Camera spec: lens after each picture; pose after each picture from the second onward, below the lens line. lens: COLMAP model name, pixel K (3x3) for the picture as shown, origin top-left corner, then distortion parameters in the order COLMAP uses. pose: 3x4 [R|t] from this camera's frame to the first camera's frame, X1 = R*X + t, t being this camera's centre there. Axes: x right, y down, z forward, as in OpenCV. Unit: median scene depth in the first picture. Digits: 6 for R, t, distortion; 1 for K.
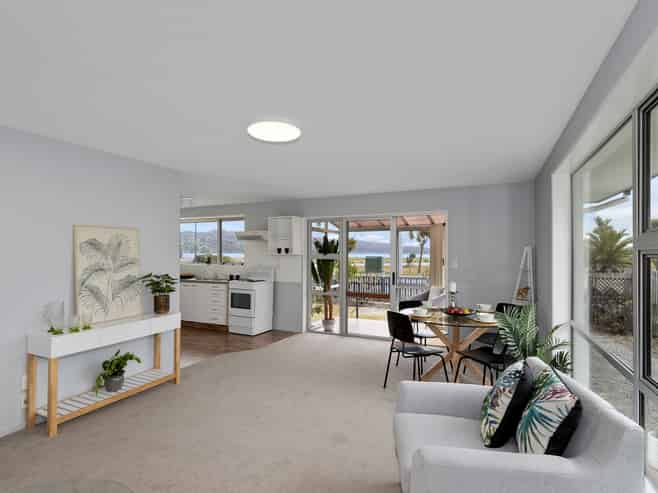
lens RADIAL K [[340.3, 0, 329.8], [0, 340.3, 250.0], [0, 0, 1]] dist [0.000123, 0.000002]
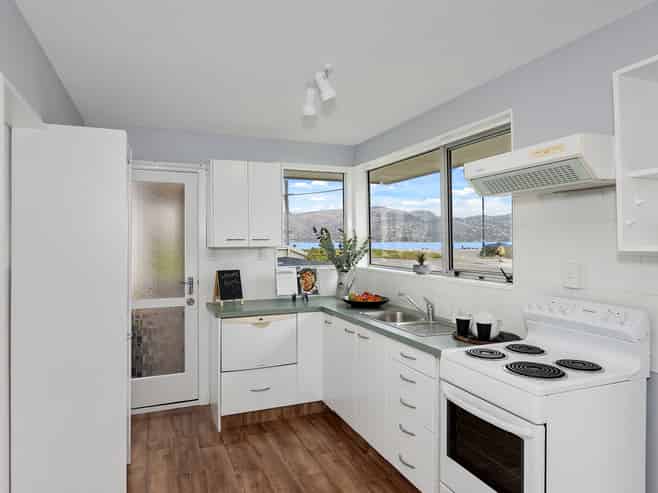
lens RADIAL K [[418.8, 0, 328.7], [0, 418.8, 243.9], [0, 0, 1]] dist [-0.000165, -0.000152]
pose [[0.743675, -0.001476, -0.668539, -0.119887], [0.011263, 0.999883, 0.010321, 0.001590], [0.668446, -0.015205, 0.743605, 0.587951]]
